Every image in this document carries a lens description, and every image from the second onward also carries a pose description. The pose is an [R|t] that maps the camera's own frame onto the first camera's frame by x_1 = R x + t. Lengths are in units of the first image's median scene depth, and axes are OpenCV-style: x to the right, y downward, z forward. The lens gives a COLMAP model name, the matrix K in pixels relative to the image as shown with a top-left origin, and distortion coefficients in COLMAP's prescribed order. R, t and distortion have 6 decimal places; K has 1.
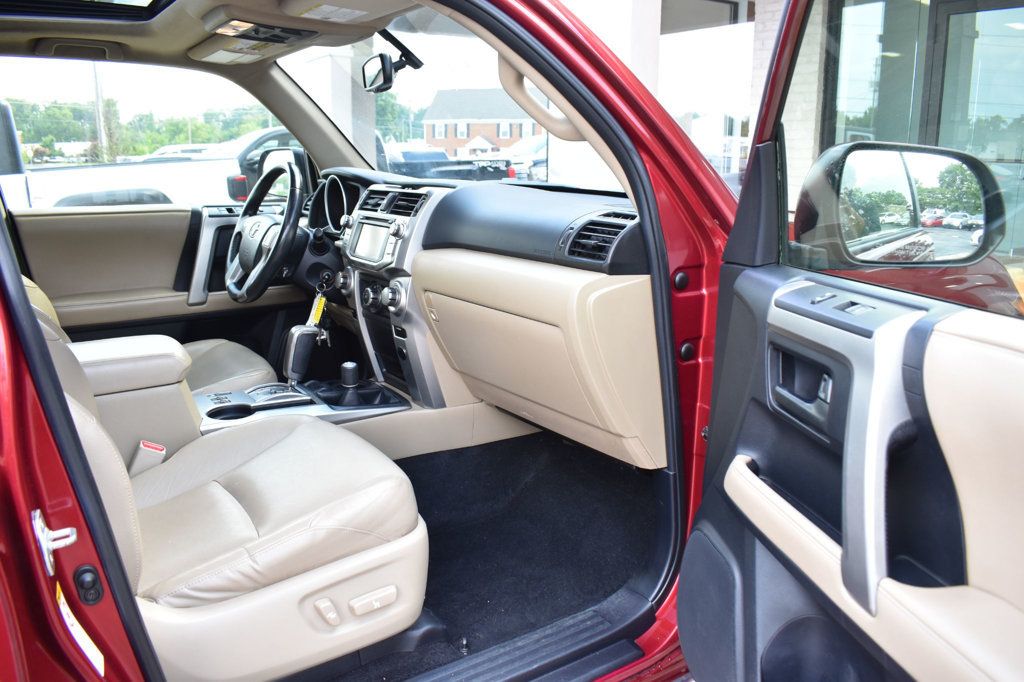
lens RADIAL K [[782.6, 0, 511.8], [0, 782.6, 342.0], [0, 0, 1]] dist [-0.094132, 0.001215]
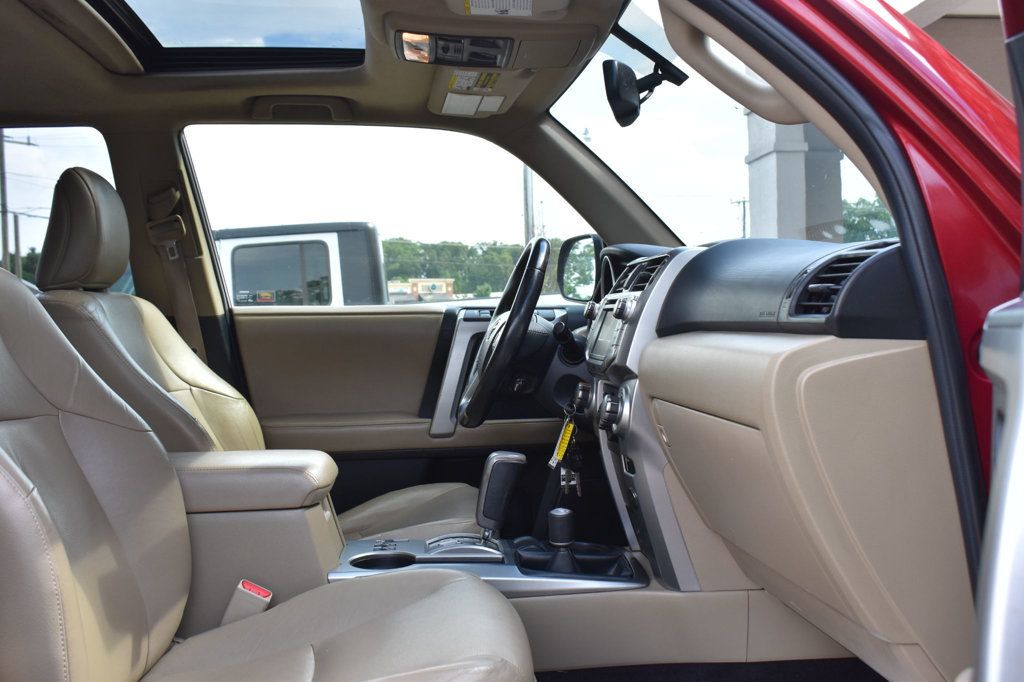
lens RADIAL K [[1089.9, 0, 513.1], [0, 1089.9, 337.9], [0, 0, 1]] dist [0.004543, 0.000000]
pose [[0.869673, -0.015771, -0.493377, 0.224221], [-0.086033, 0.979350, -0.182955, 0.058500], [0.486074, 0.201558, 0.850357, 0.147581]]
